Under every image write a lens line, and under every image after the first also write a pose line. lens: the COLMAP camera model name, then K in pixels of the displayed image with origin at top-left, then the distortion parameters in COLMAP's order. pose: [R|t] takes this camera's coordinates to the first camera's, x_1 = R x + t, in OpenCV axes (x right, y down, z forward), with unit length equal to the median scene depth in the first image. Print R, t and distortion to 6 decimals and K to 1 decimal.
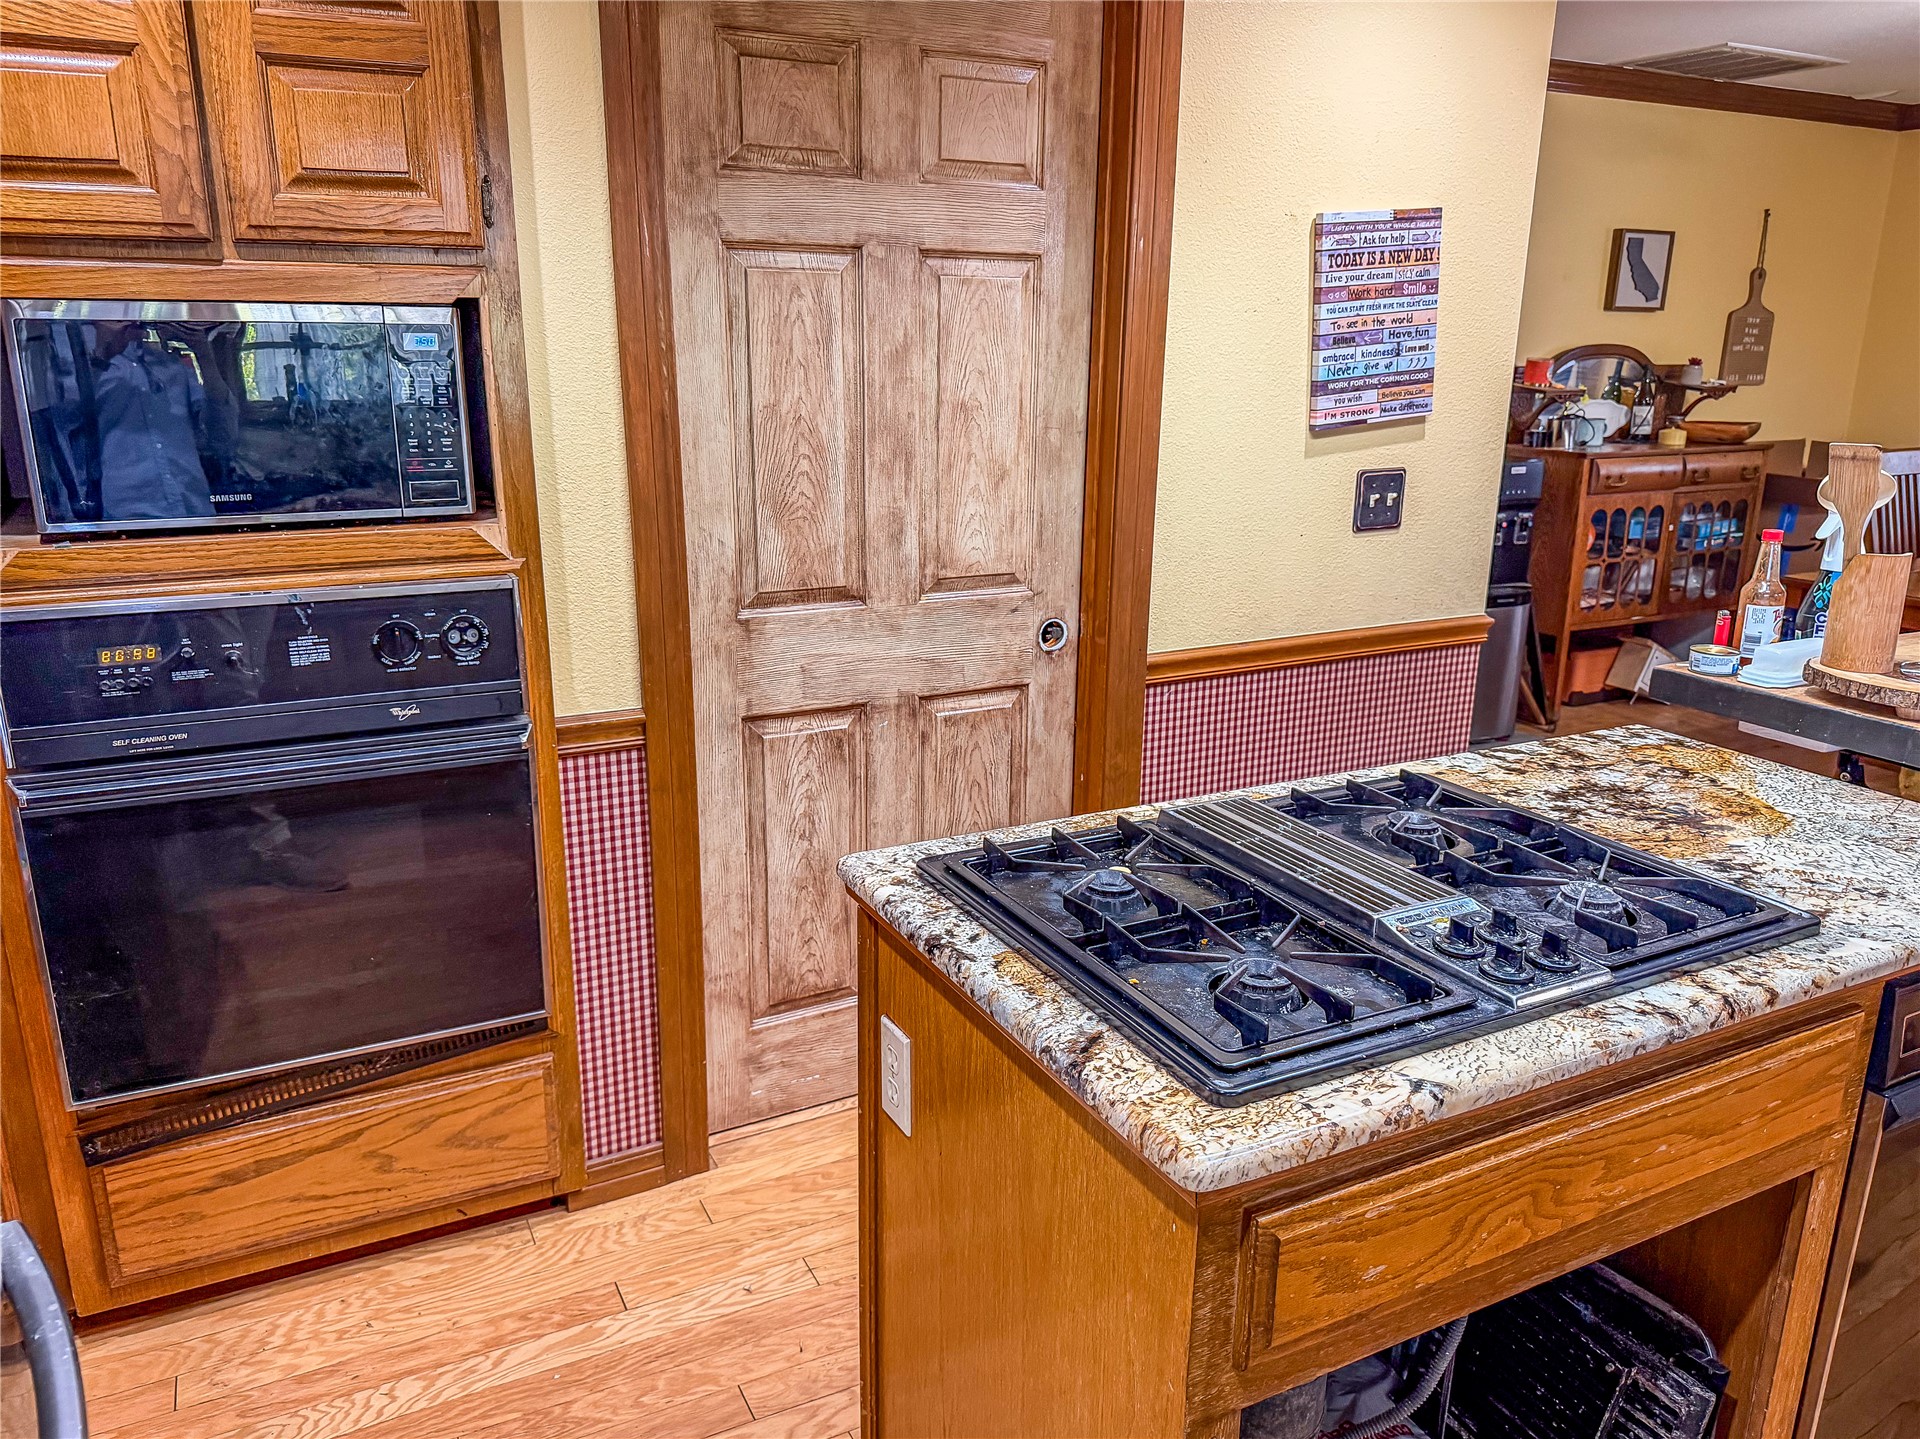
lens RADIAL K [[1326.2, 0, 957.0], [0, 1326.2, 804.3], [0, 0, 1]] dist [-0.037821, -0.004063]
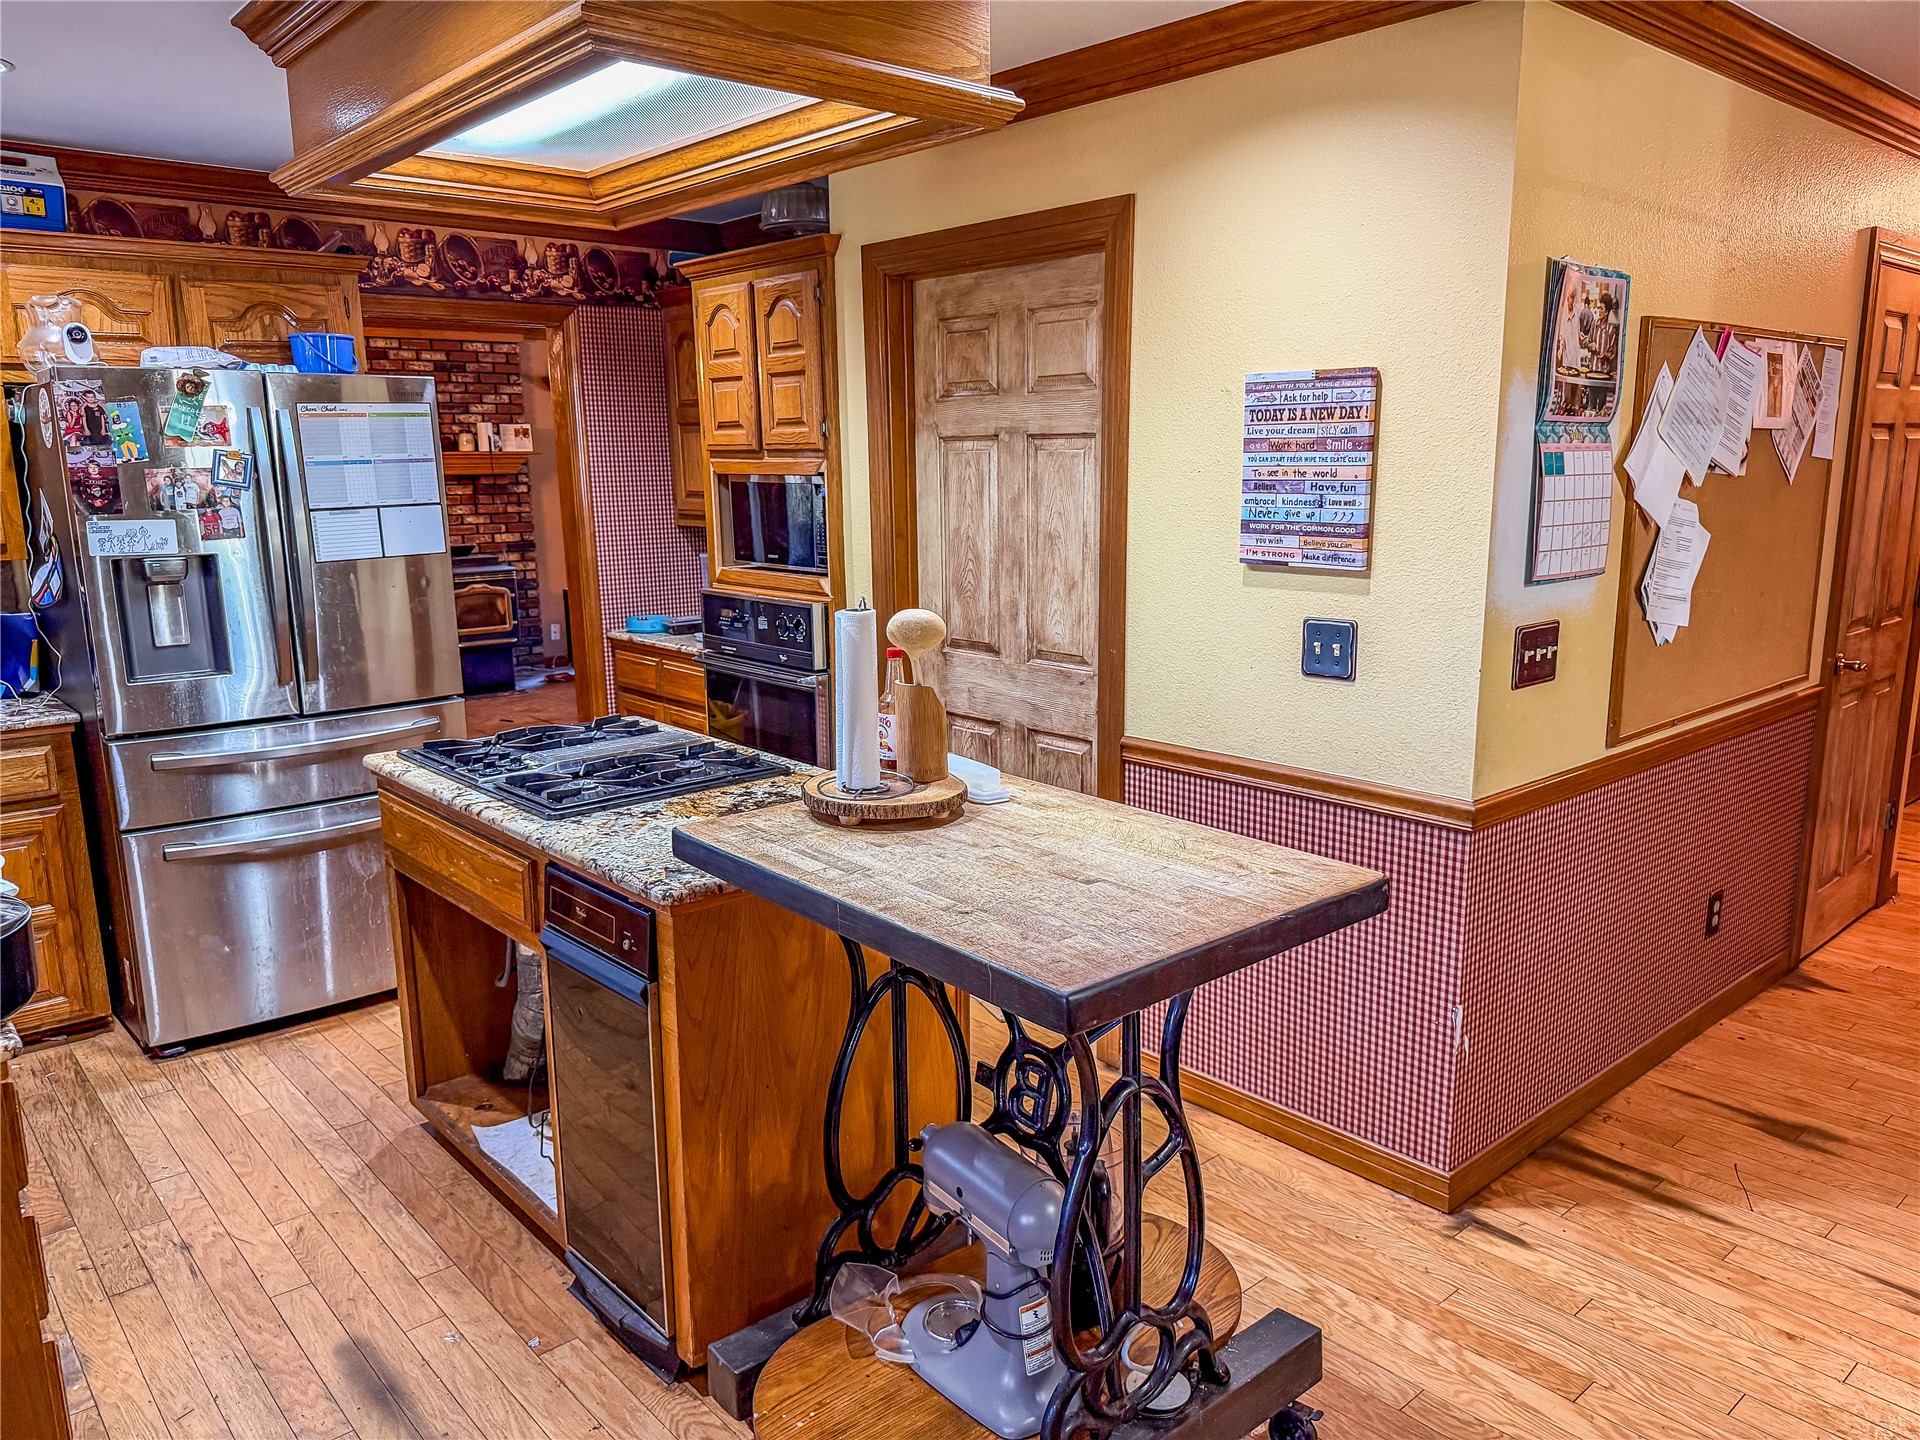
lens RADIAL K [[1363.5, 0, 926.9], [0, 1363.5, 722.4], [0, 0, 1]] dist [0.078923, -0.061233]
pose [[0.238763, 0.178576, -0.954517, 1.589991], [-0.299060, 0.948694, 0.102680, -0.240065], [0.923881, 0.260941, 0.279918, 0.551885]]
